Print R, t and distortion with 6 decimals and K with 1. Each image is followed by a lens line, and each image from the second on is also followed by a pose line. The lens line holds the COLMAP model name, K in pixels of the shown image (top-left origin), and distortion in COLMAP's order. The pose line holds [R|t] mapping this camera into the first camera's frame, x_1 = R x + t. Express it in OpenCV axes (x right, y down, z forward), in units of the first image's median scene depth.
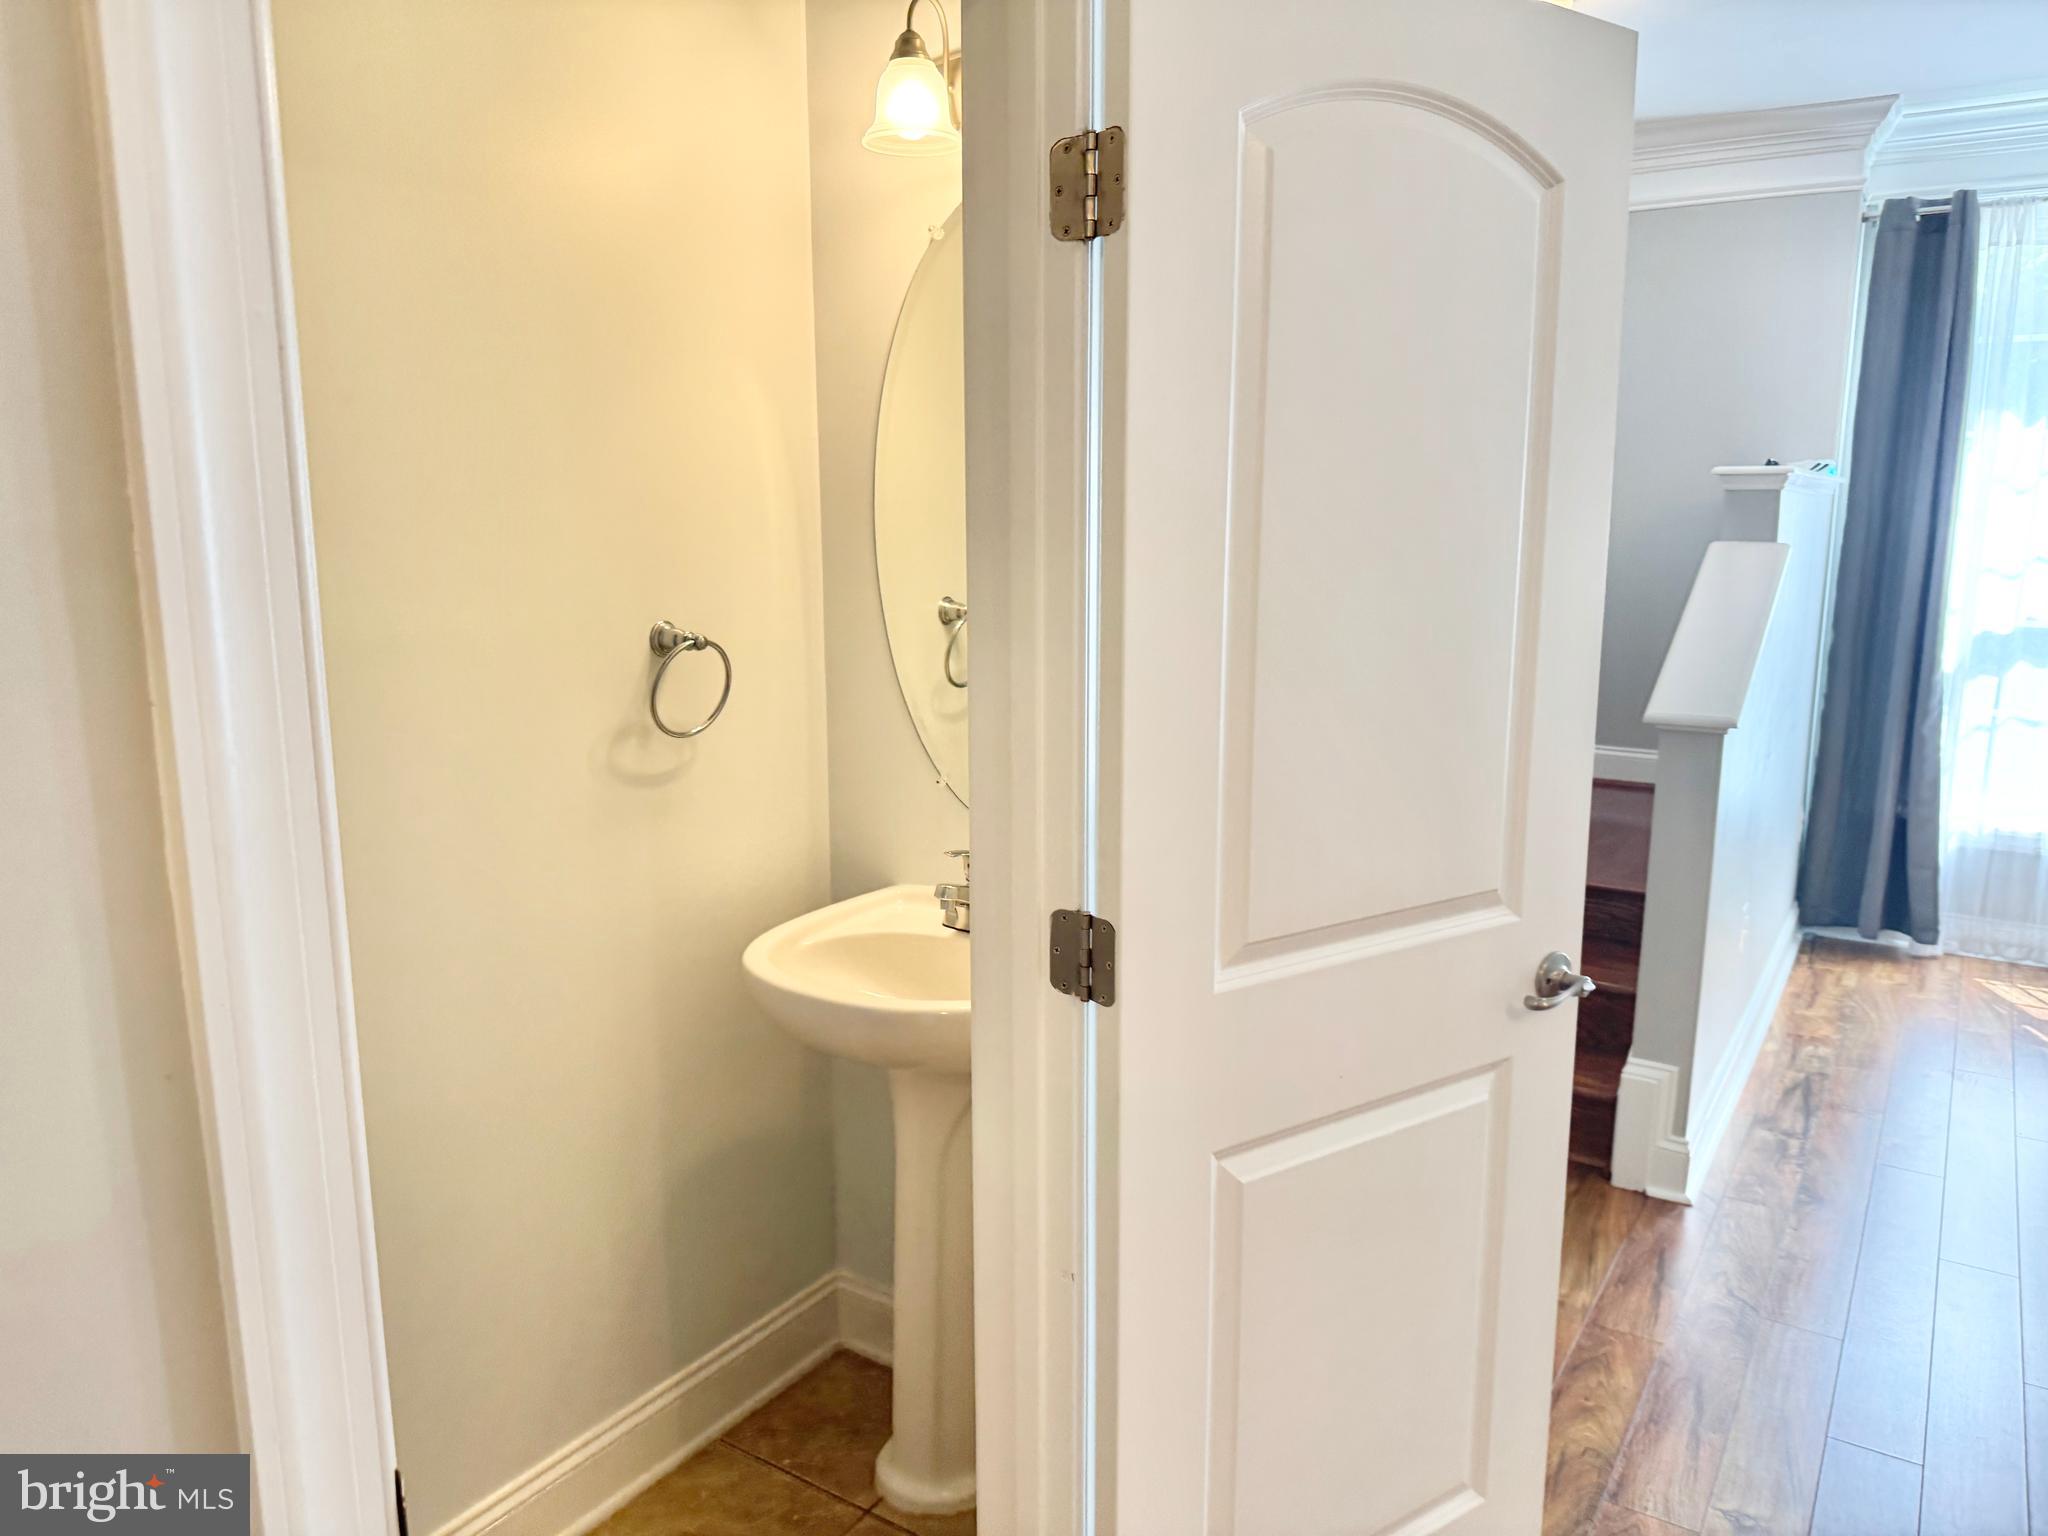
lens RADIAL K [[1452.6, 0, 1024.0], [0, 1452.6, 768.0], [0, 0, 1]] dist [-0.005643, -0.002476]
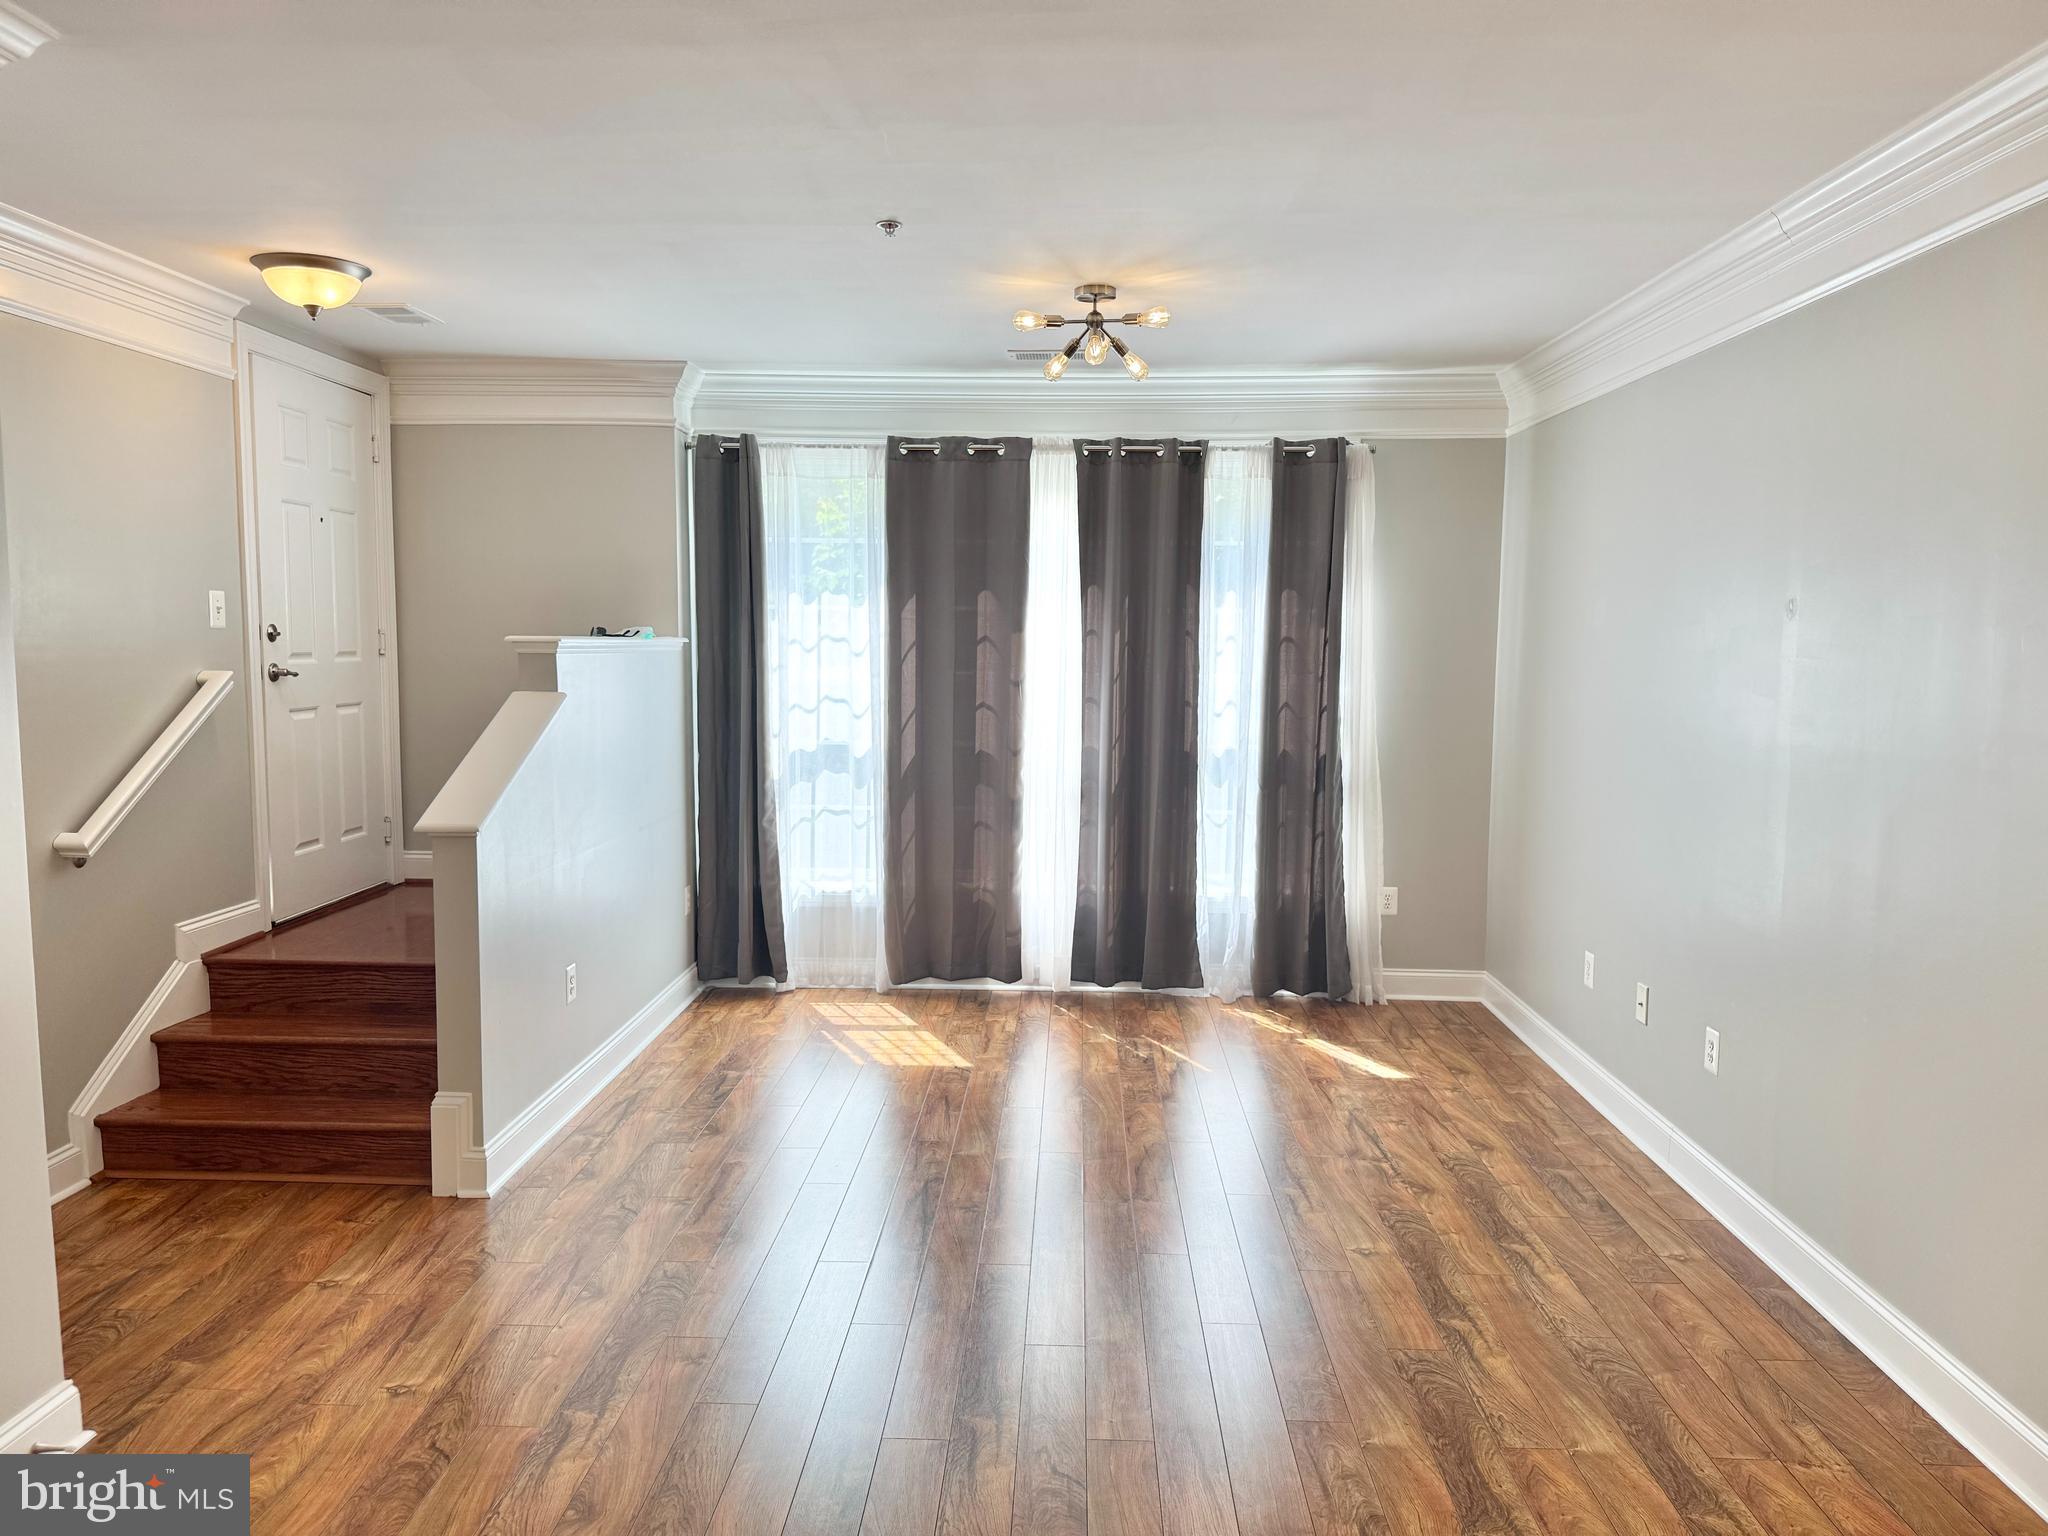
lens RADIAL K [[1416.9, 0, 1065.8], [0, 1416.9, 771.5], [0, 0, 1]] dist [0.050593, -0.066752]
pose [[0.838035, -0.044124, 0.543829, 0.146590], [0.088716, 0.994480, -0.056023, 0.026234], [-0.538355, 0.095195, 0.837324, -0.272270]]
